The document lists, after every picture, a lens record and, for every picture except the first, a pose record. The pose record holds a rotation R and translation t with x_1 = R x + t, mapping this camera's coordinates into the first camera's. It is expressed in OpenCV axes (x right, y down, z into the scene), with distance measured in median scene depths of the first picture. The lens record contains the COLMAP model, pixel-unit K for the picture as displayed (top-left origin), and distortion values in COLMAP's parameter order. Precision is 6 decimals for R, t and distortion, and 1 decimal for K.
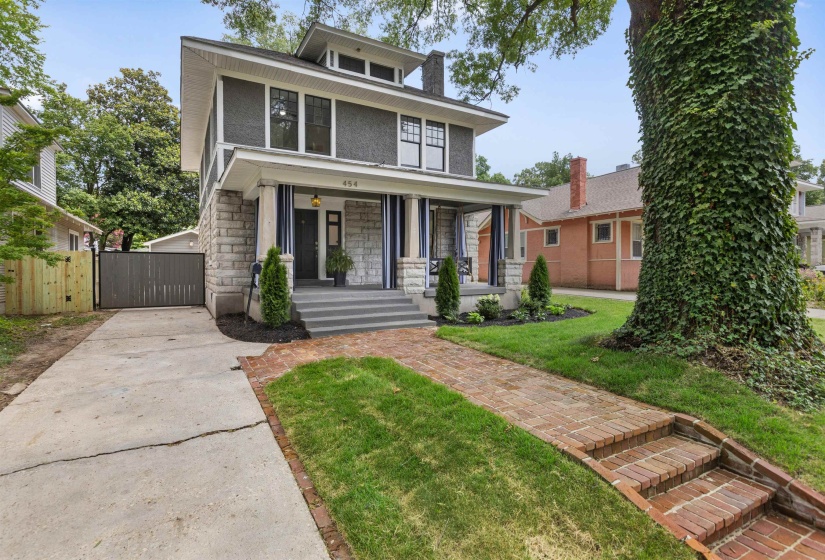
lens RADIAL K [[365.7, 0, 412.6], [0, 365.7, 273.8], [0, 0, 1]] dist [0.000353, 0.000218]
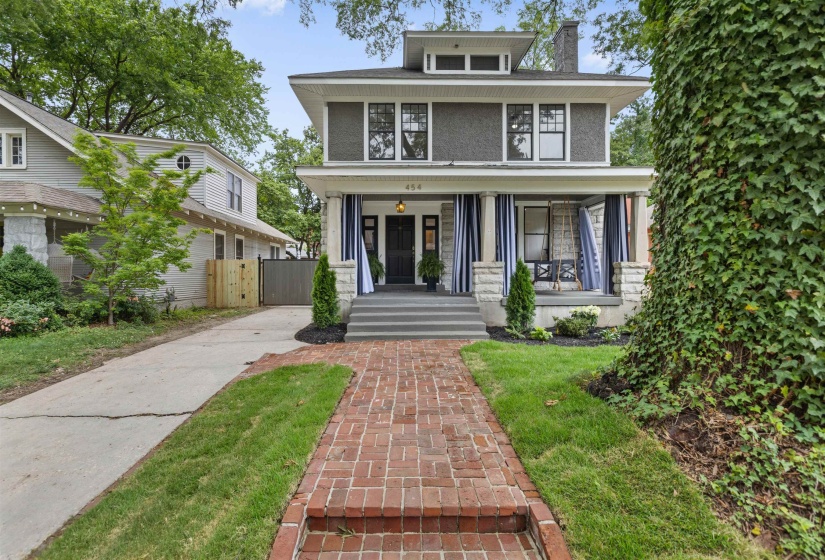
lens RADIAL K [[374.7, 0, 409.2], [0, 374.7, 275.0], [0, 0, 1]] dist [-0.000602, 0.000141]
pose [[0.899143, 0.002920, -0.437646, 0.239036], [-0.006263, 0.999961, -0.006196, -0.004804], [0.437611, 0.008312, 0.899126, 0.088903]]
